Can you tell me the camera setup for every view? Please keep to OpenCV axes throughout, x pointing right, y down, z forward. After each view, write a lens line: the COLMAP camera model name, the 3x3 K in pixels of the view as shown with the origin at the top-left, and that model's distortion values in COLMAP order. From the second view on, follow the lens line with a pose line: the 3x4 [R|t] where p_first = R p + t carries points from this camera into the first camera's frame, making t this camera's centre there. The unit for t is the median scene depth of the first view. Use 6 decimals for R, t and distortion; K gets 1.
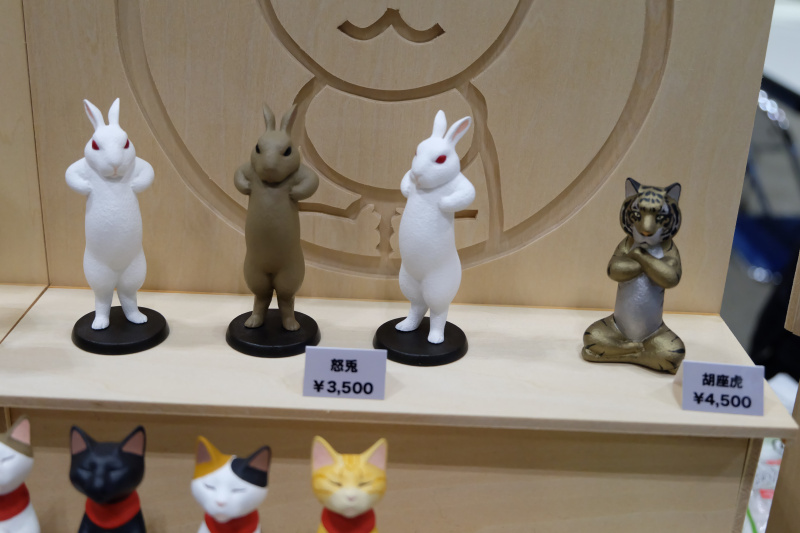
lens RADIAL K [[1008.3, 0, 398.5], [0, 1008.3, 265.6], [0, 0, 1]] dist [-0.032850, 0.000000]
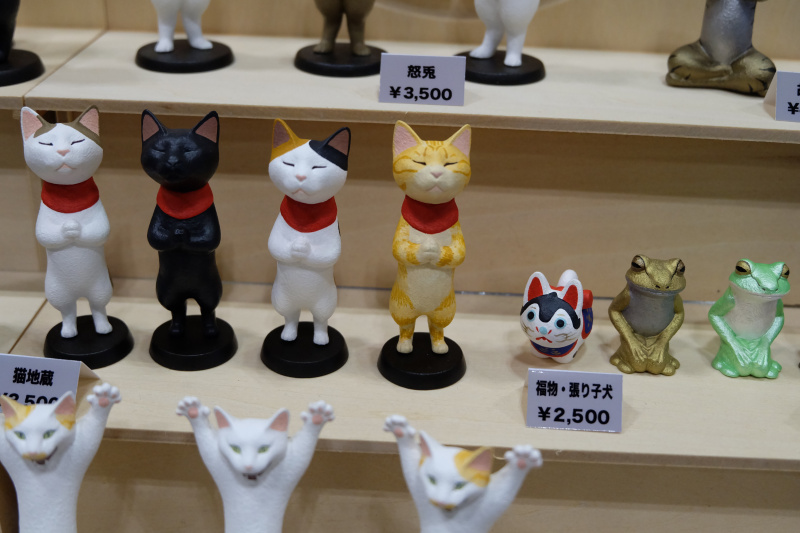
lens RADIAL K [[1008.3, 0, 401.2], [0, 1008.3, 267.6], [0, 0, 1]] dist [-0.032850, 0.000000]
pose [[0.999689, 0.003603, -0.024661, -0.047469], [-0.001857, 0.997513, 0.070460, 0.210582], [0.024853, -0.070392, 0.997210, 0.032487]]
